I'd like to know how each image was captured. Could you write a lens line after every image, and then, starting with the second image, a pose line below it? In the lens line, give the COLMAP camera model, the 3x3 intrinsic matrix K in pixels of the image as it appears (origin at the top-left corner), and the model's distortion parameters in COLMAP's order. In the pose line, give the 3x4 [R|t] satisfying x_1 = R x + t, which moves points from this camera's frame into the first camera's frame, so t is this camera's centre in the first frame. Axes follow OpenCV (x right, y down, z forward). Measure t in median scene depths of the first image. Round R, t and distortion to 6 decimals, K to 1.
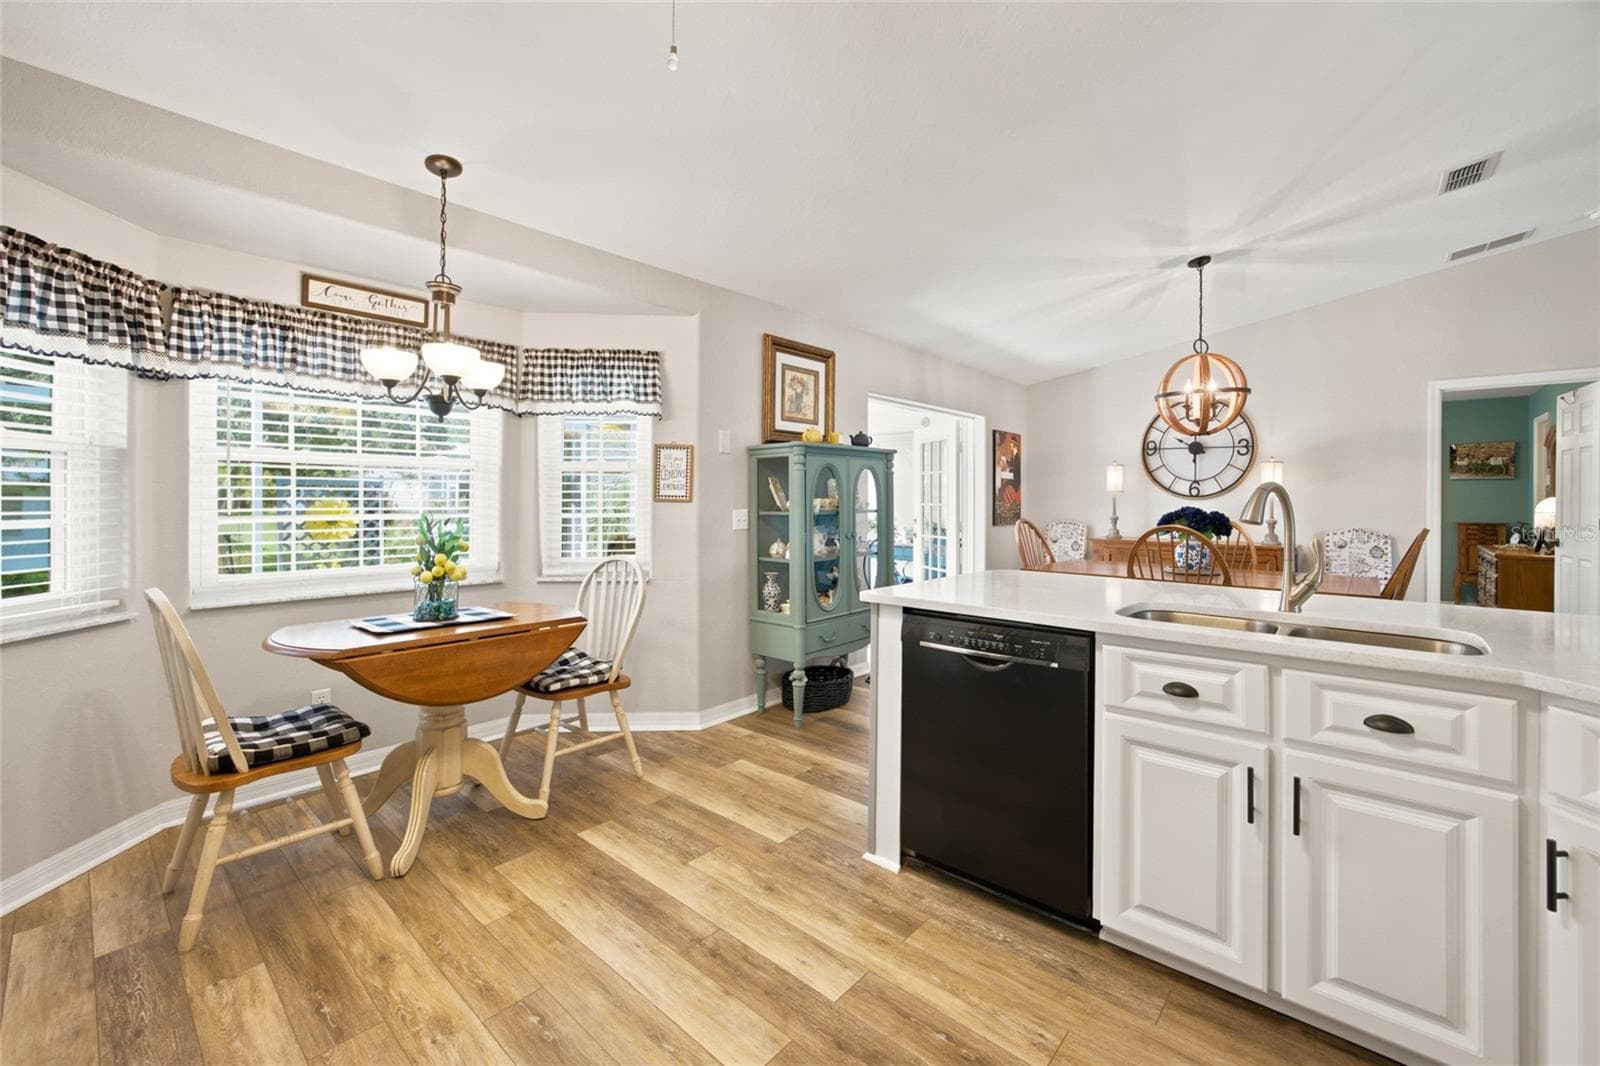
lens RADIAL K [[649.2, 0, 804.1], [0, 649.2, 505.4], [0, 0, 1]] dist [-0.000489, 0.000012]
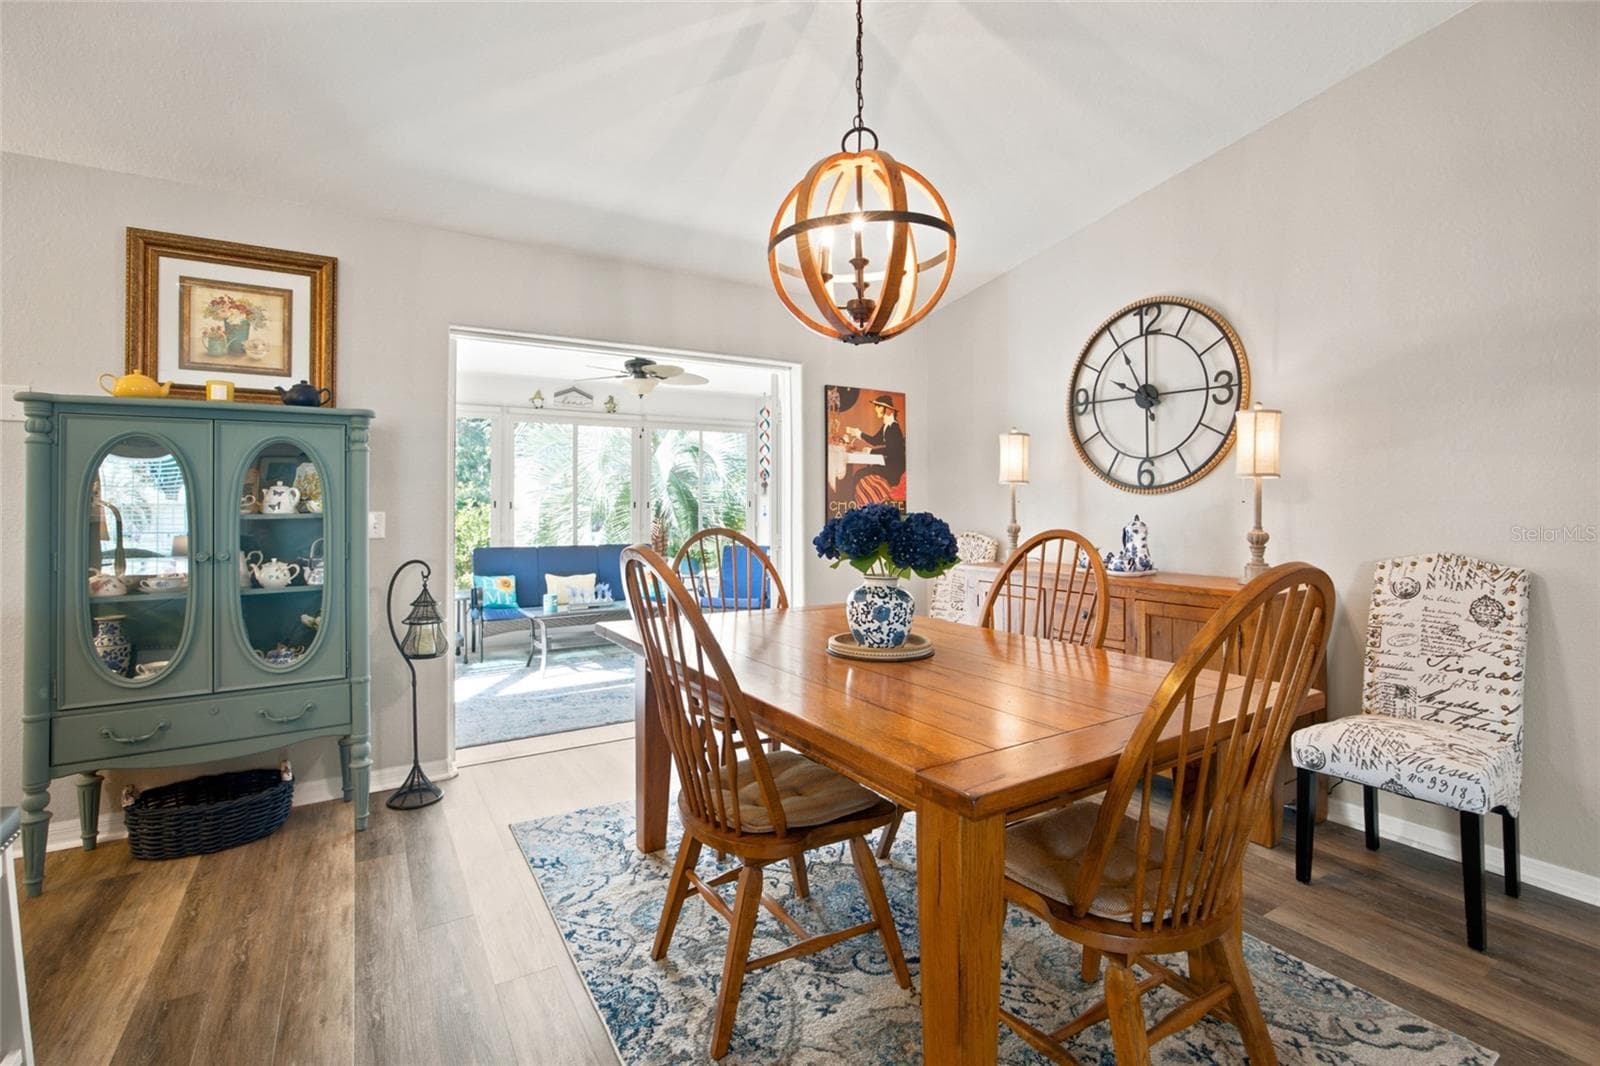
lens RADIAL K [[719.5, 0, 802.0], [0, 719.5, 502.4], [0, 0, 1]] dist [0.000030, 0.000107]
pose [[0.956600, -0.007028, -0.291321, 0.571500], [0.003262, 0.999905, -0.013408, 0.005950], [0.291387, 0.011876, 0.956531, 0.406081]]
